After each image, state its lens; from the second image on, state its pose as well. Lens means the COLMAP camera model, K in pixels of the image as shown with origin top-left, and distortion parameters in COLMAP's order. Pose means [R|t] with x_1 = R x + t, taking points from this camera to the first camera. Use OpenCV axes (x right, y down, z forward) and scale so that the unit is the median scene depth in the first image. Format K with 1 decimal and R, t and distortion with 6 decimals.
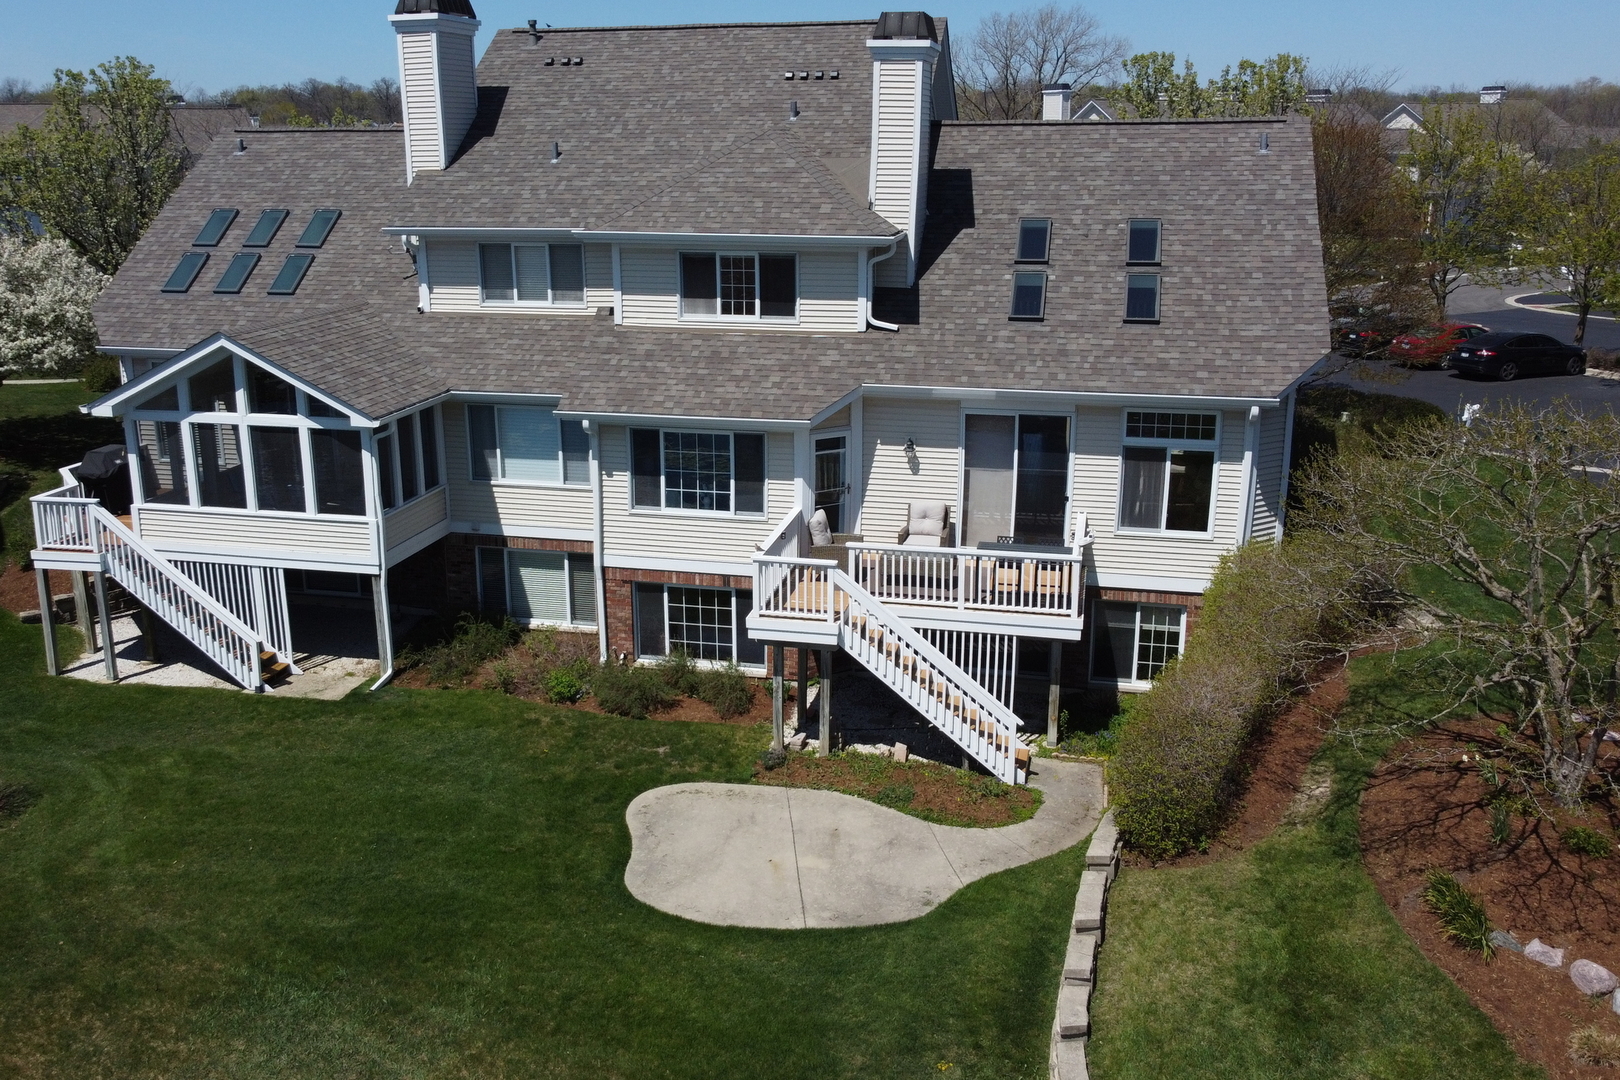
lens RADIAL K [[1326.2, 0, 809.8], [0, 1326.2, 529.7], [0, 0, 1]] dist [0.005759, -0.007594]
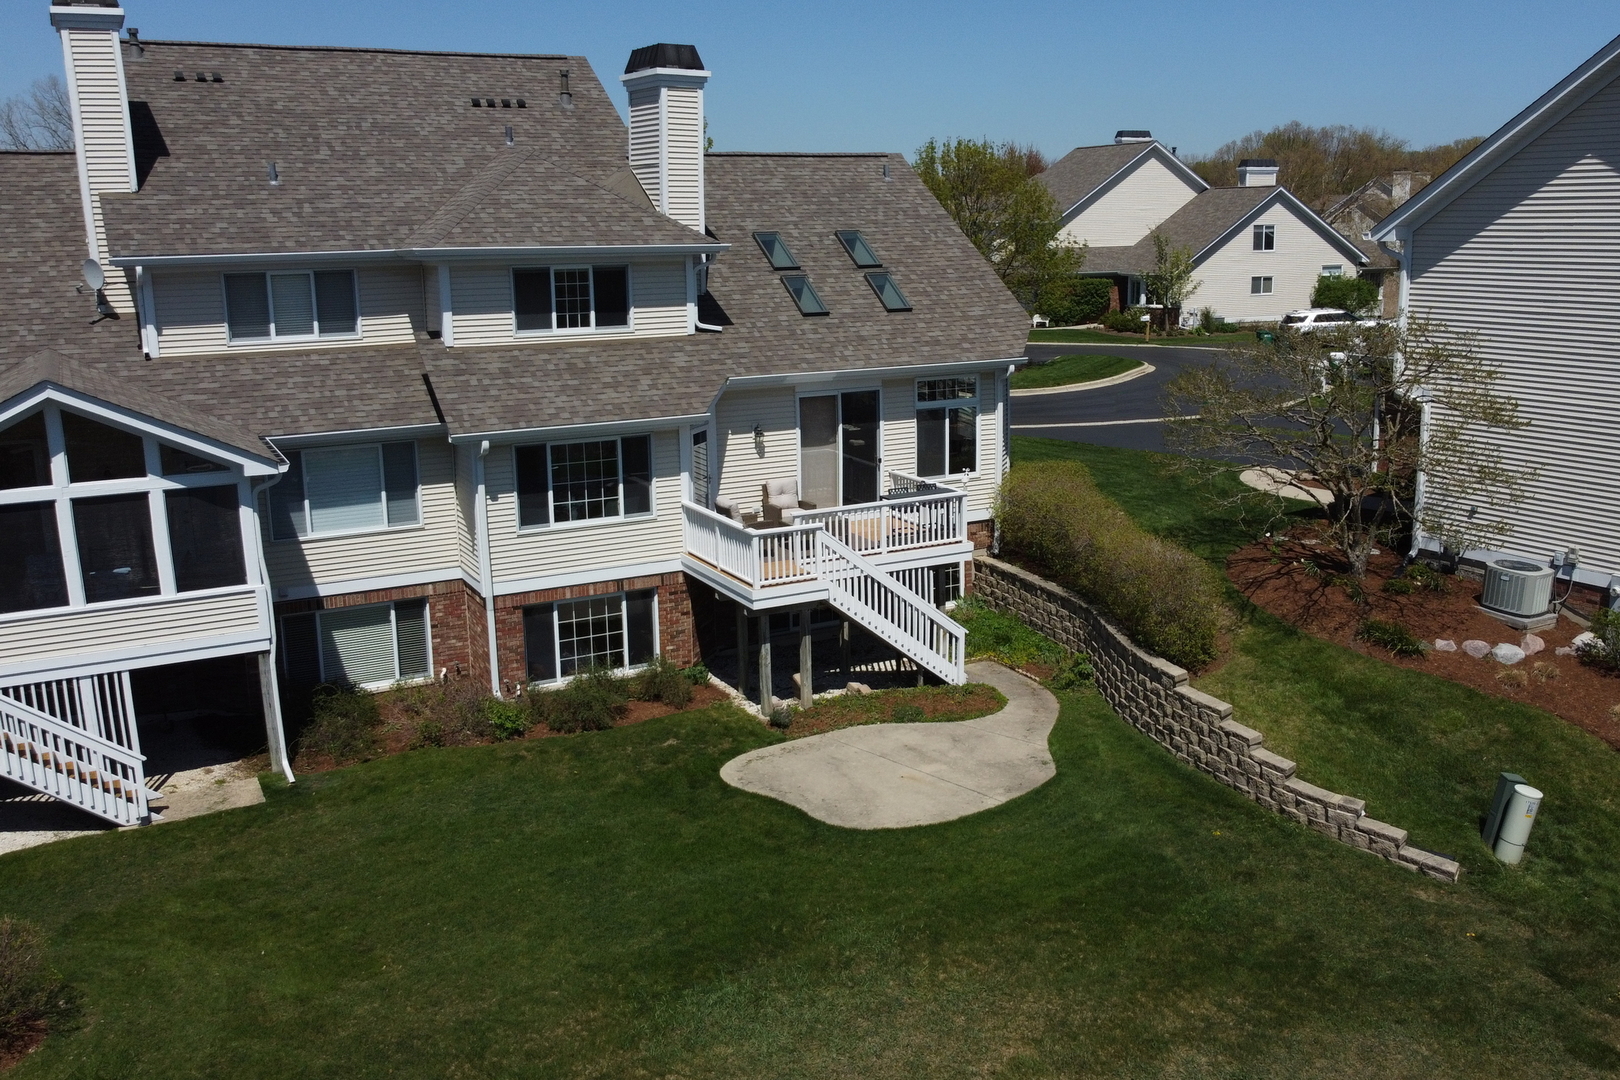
lens RADIAL K [[1312.5, 0, 810.0], [0, 1312.5, 540.0], [0, 0, 1]] dist [0.000731, 0.002107]
pose [[0.775096, -0.156816, 0.612075, -0.566046], [0.185630, 0.982479, 0.016644, 0.015015], [-0.603961, 0.100719, 0.790625, 0.114418]]
